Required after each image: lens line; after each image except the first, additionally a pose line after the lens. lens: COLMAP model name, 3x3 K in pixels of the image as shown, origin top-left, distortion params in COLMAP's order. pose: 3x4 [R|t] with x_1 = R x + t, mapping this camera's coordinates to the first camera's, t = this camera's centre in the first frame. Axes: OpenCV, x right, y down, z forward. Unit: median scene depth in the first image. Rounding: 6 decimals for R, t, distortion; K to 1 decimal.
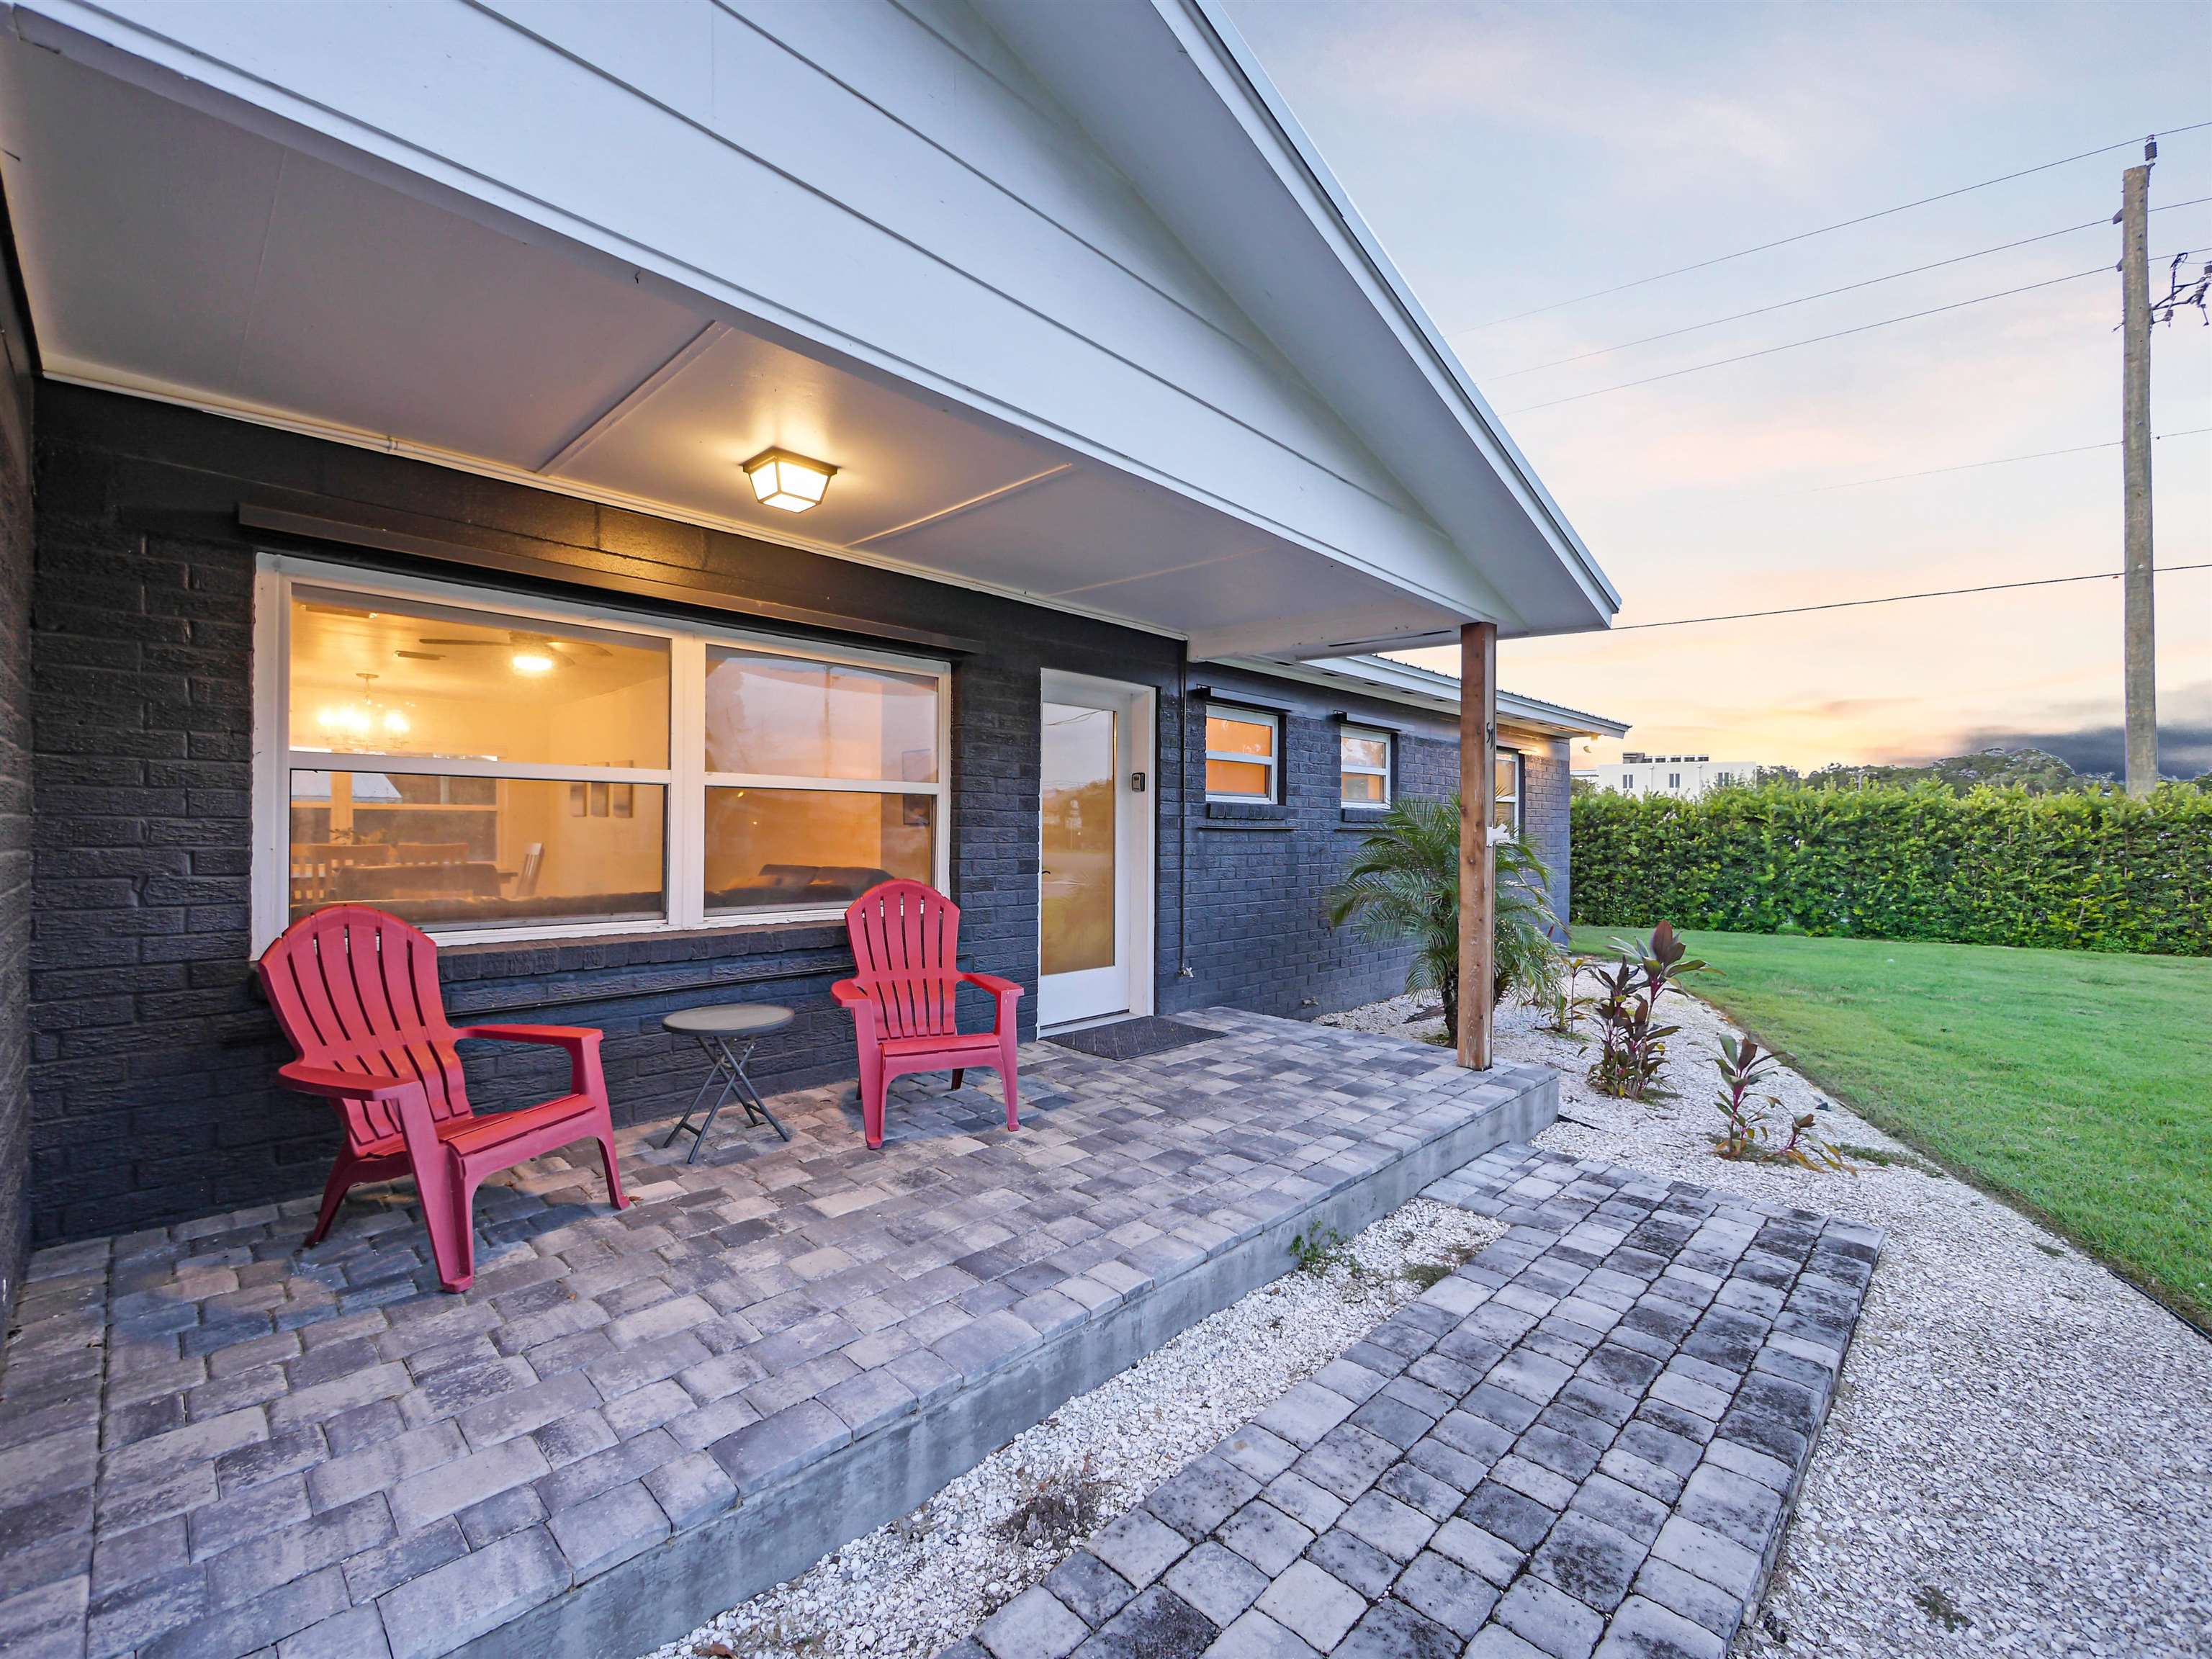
lens RADIAL K [[938.7, 0, 1106.0], [0, 938.7, 829.5], [0, 0, 1]] dist [-0.003142, -0.000438]
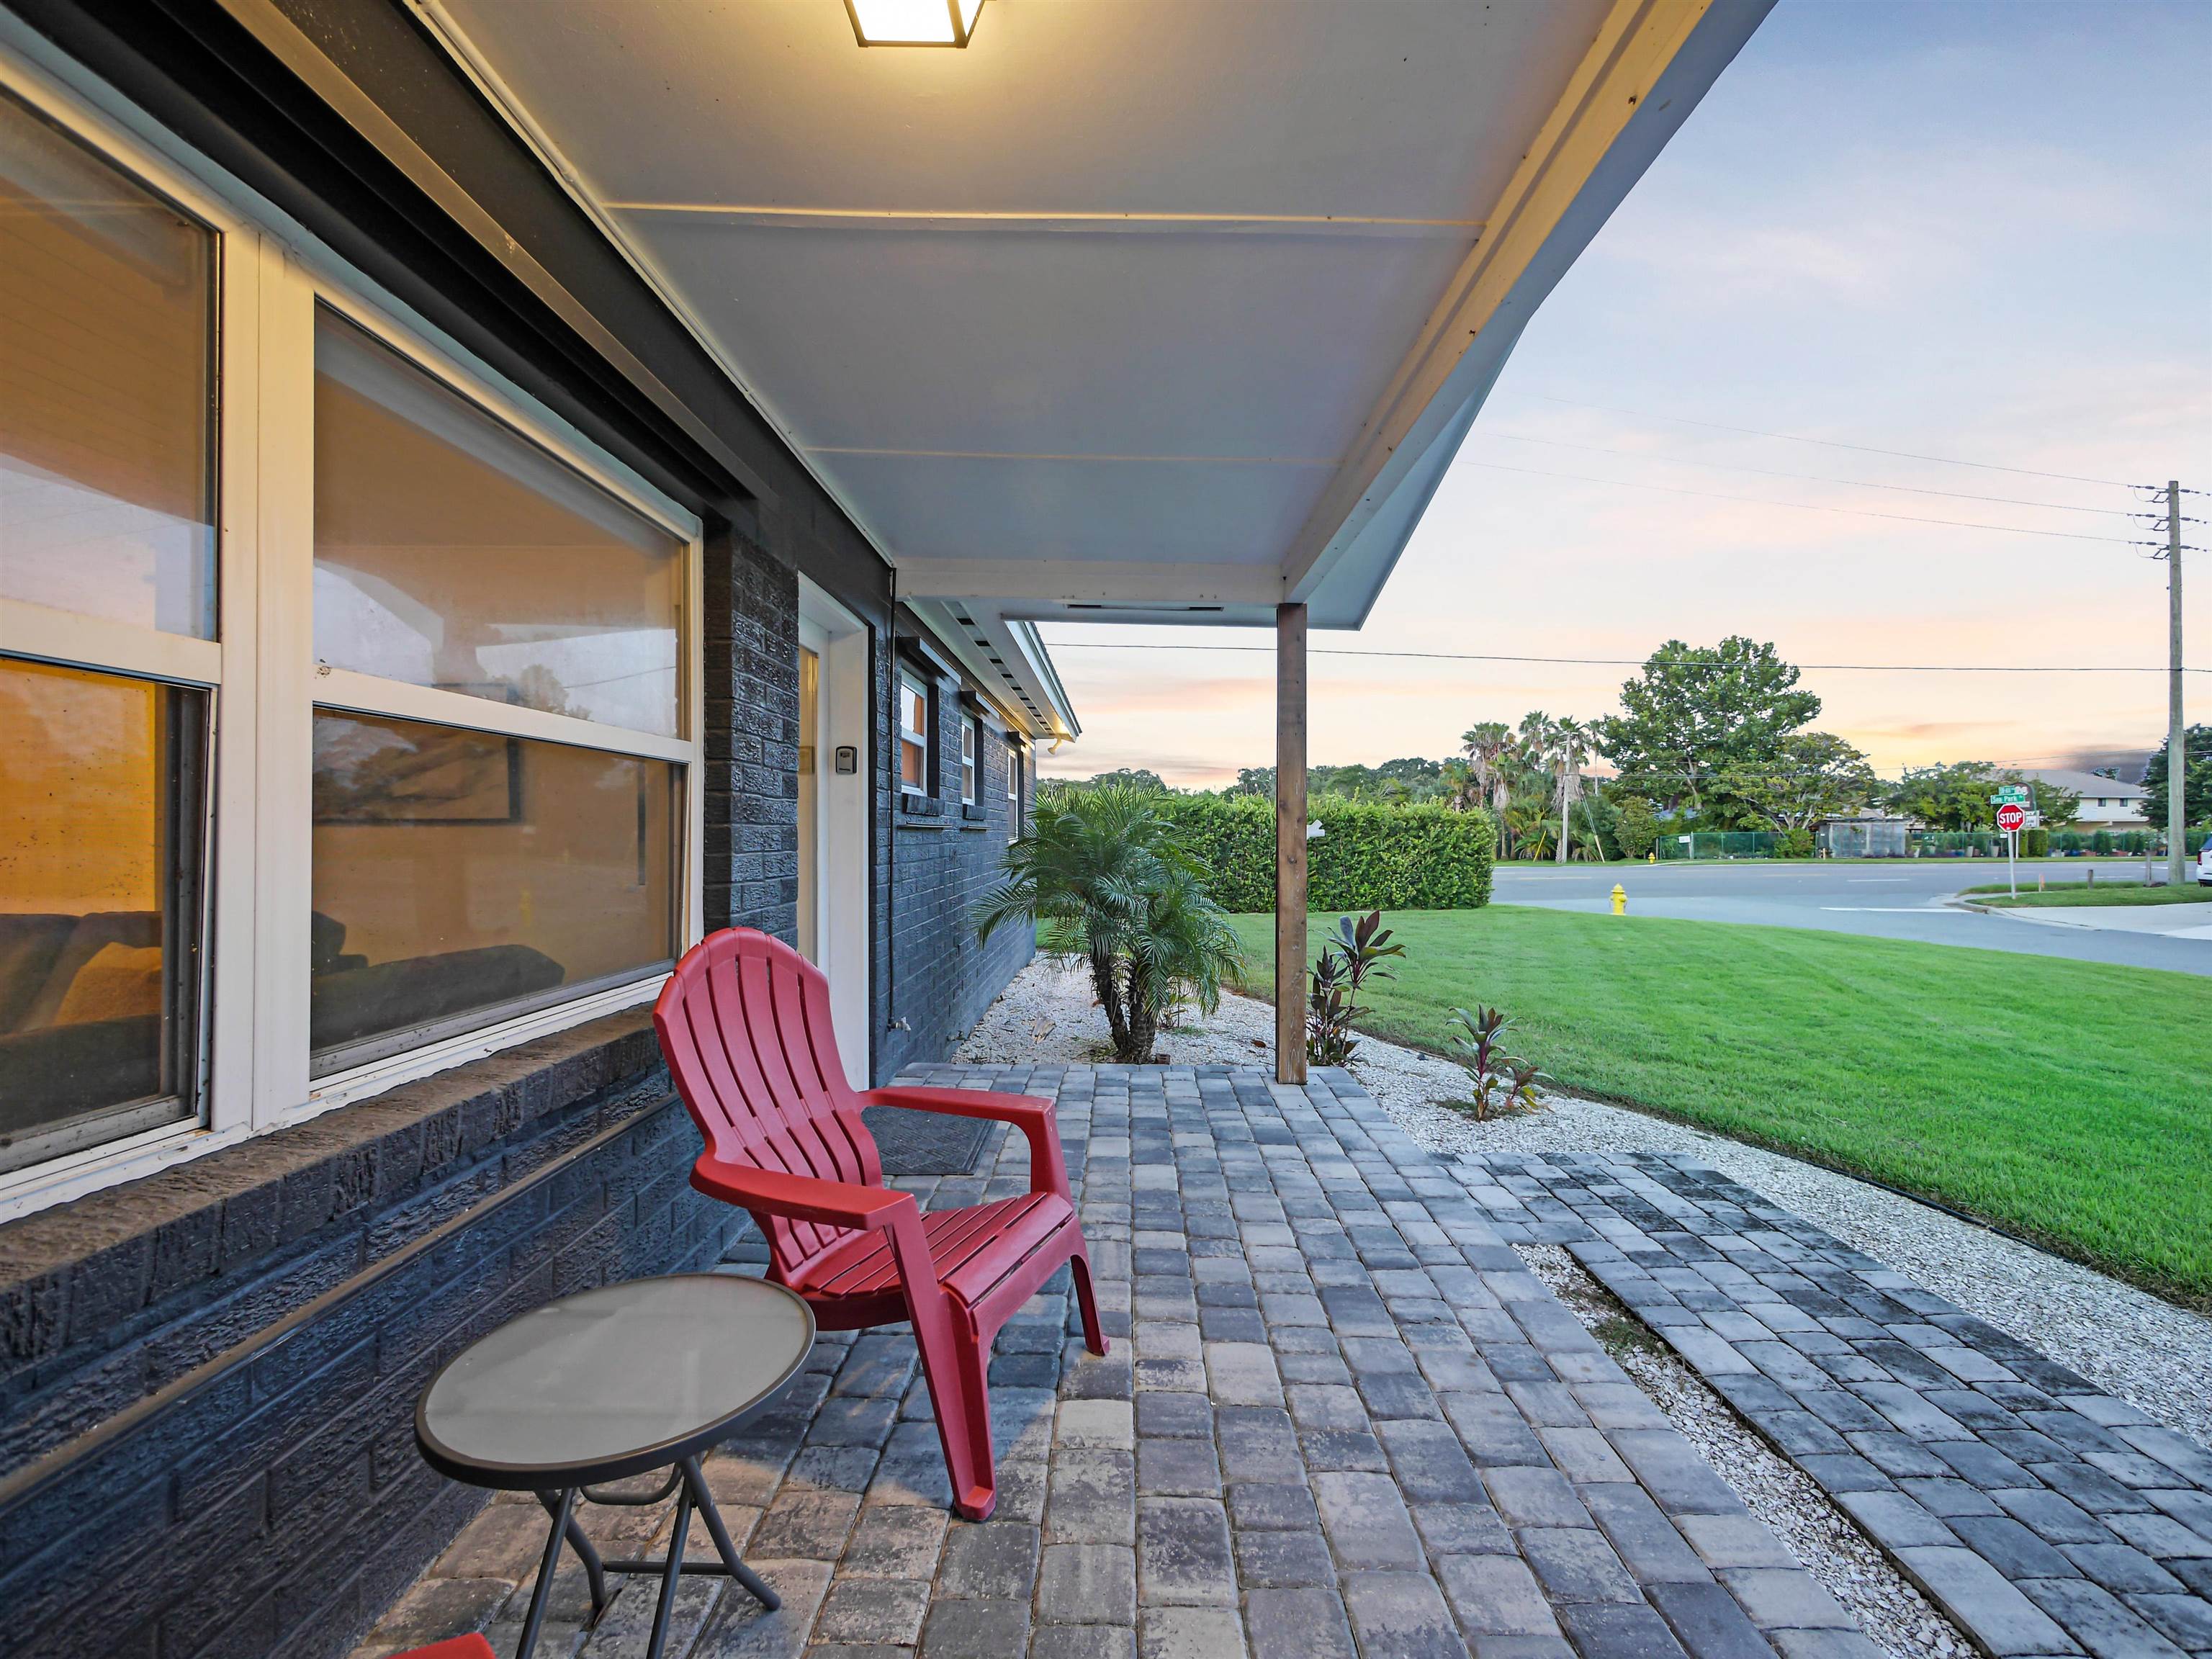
lens RADIAL K [[938.7, 0, 1106.0], [0, 938.7, 829.5], [0, 0, 1]] dist [-0.003142, -0.000438]
pose [[0.709792, -0.005325, 0.704391, -0.458595], [0.005653, 0.999982, 0.001863, 0.000242], [-0.704389, 0.002660, 0.709810, 0.543848]]
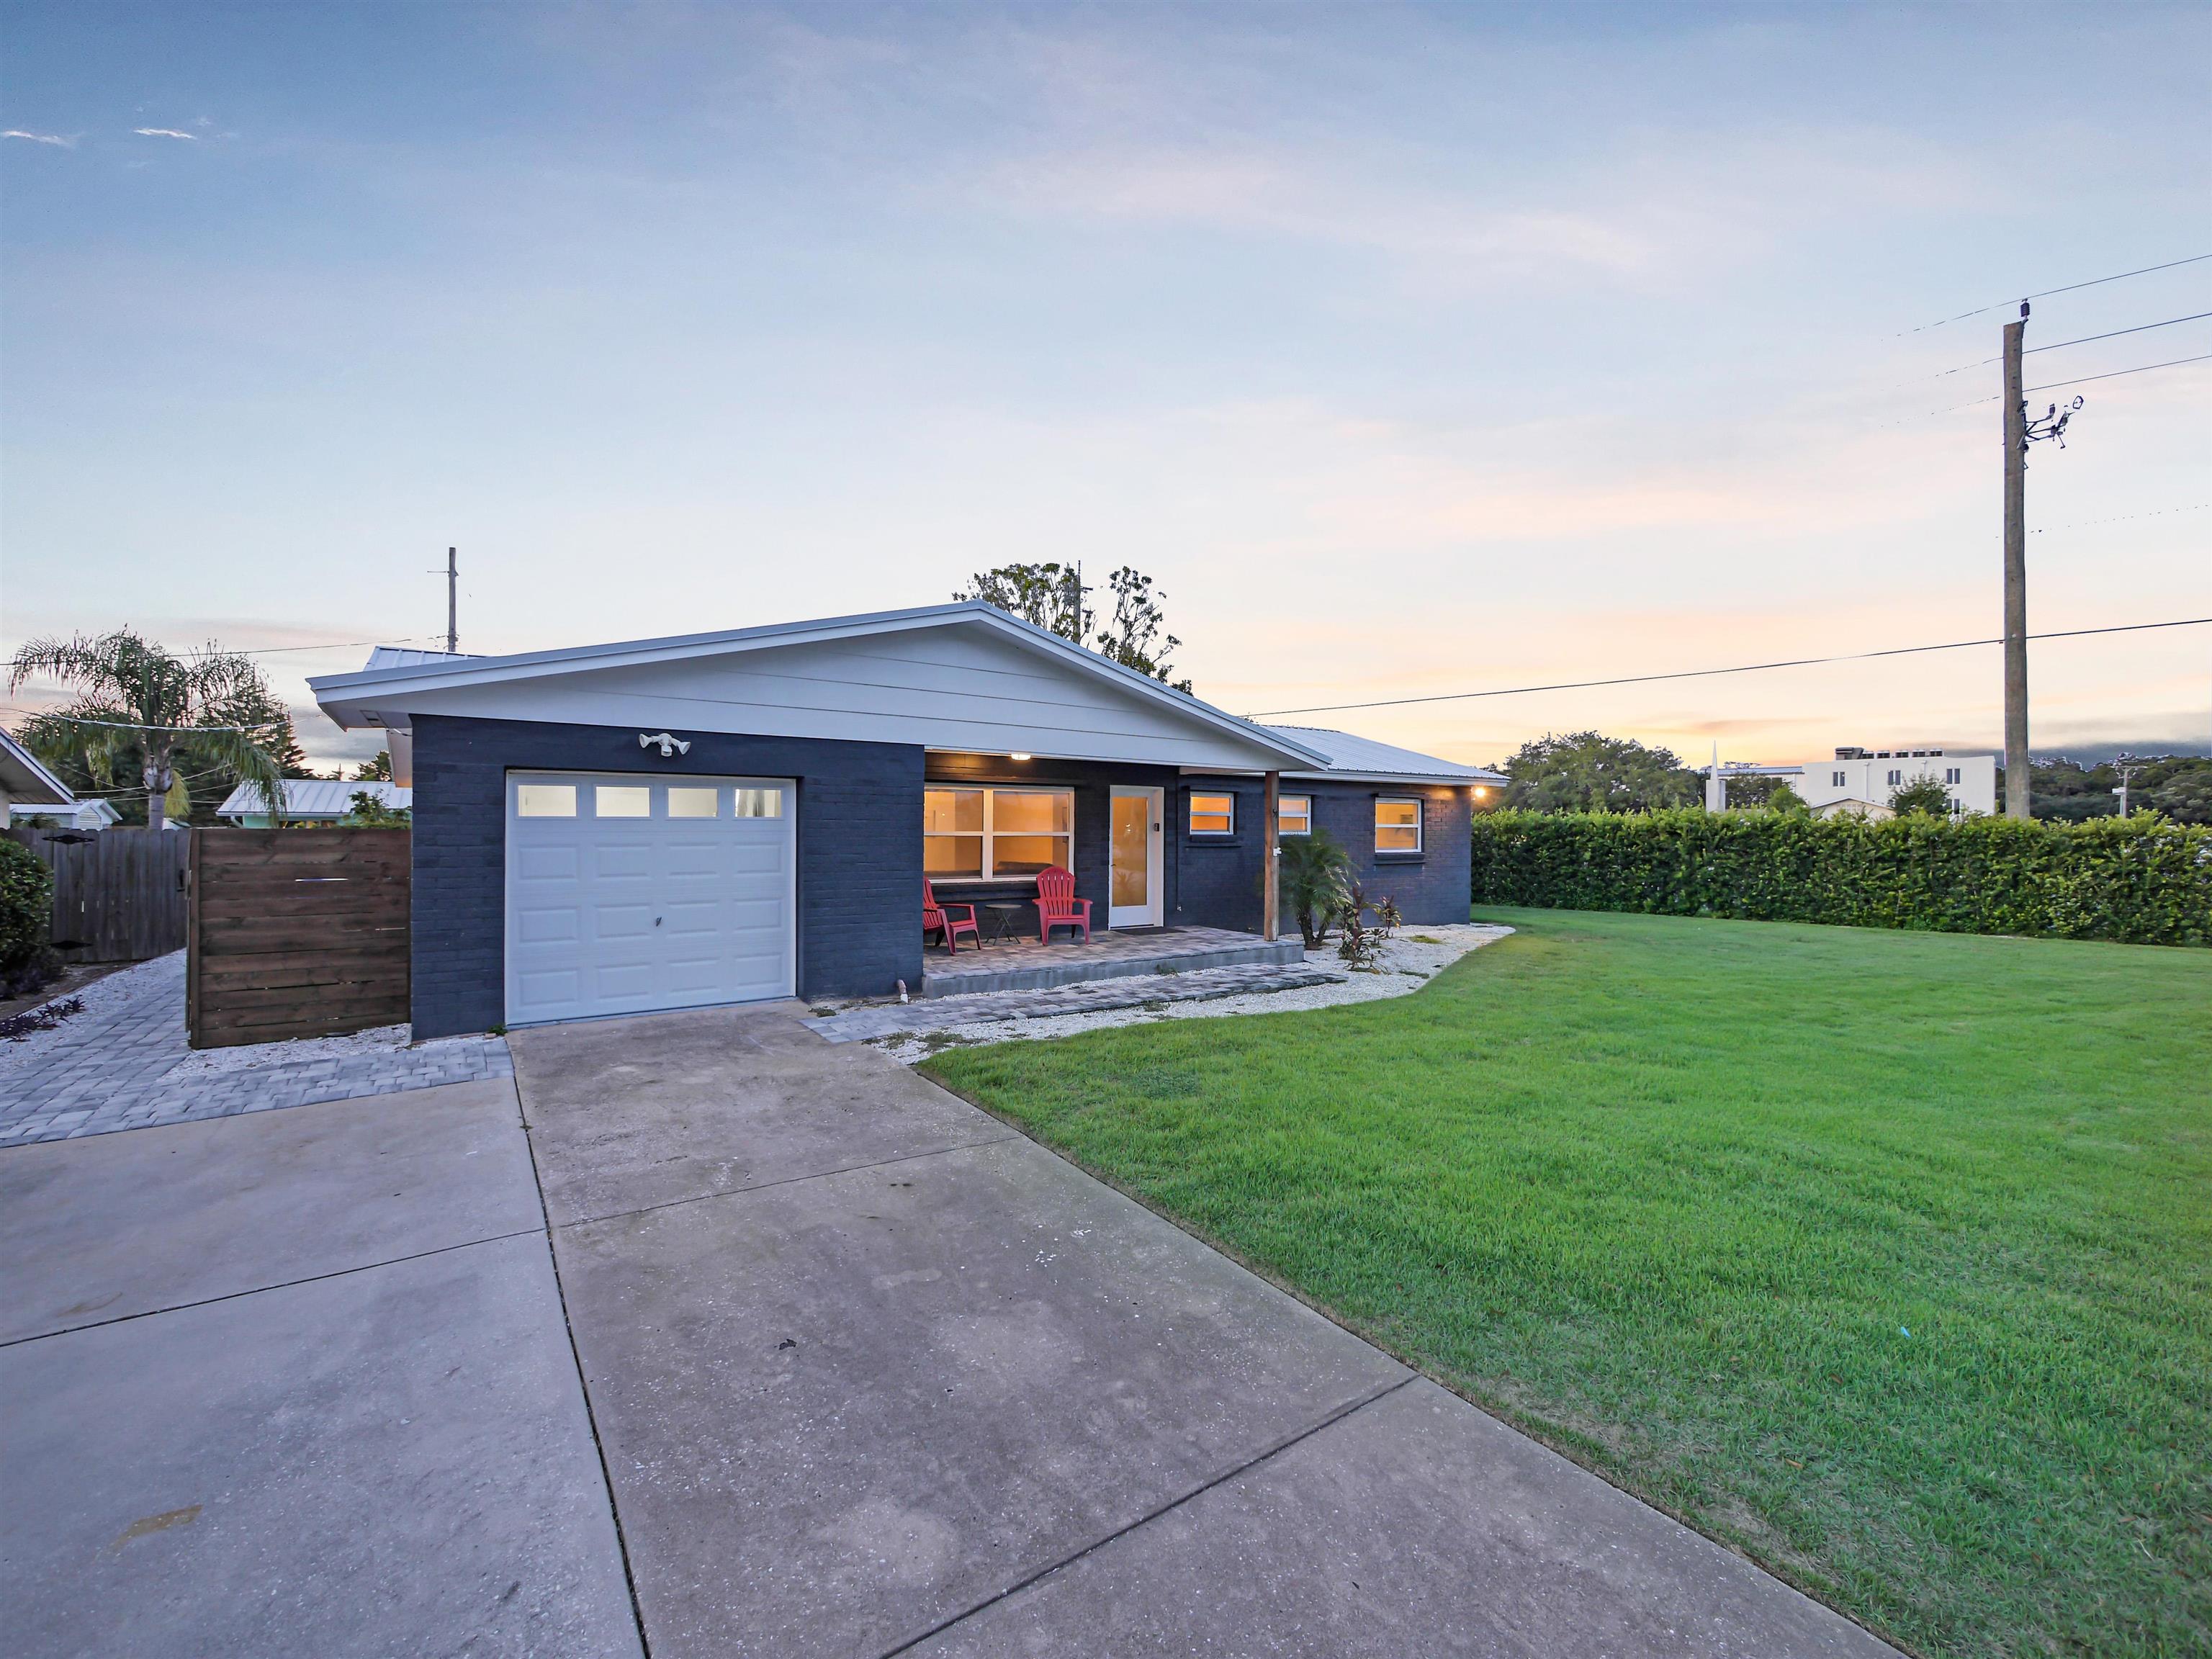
lens RADIAL K [[938.7, 0, 1106.0], [0, 938.7, 829.5], [0, 0, 1]] dist [-0.003142, -0.000438]
pose [[0.980302, -0.000592, -0.197506, 0.472468], [0.000892, 0.999999, 0.001433, -0.061260], [0.197504, -0.001581, 0.980301, -1.683961]]
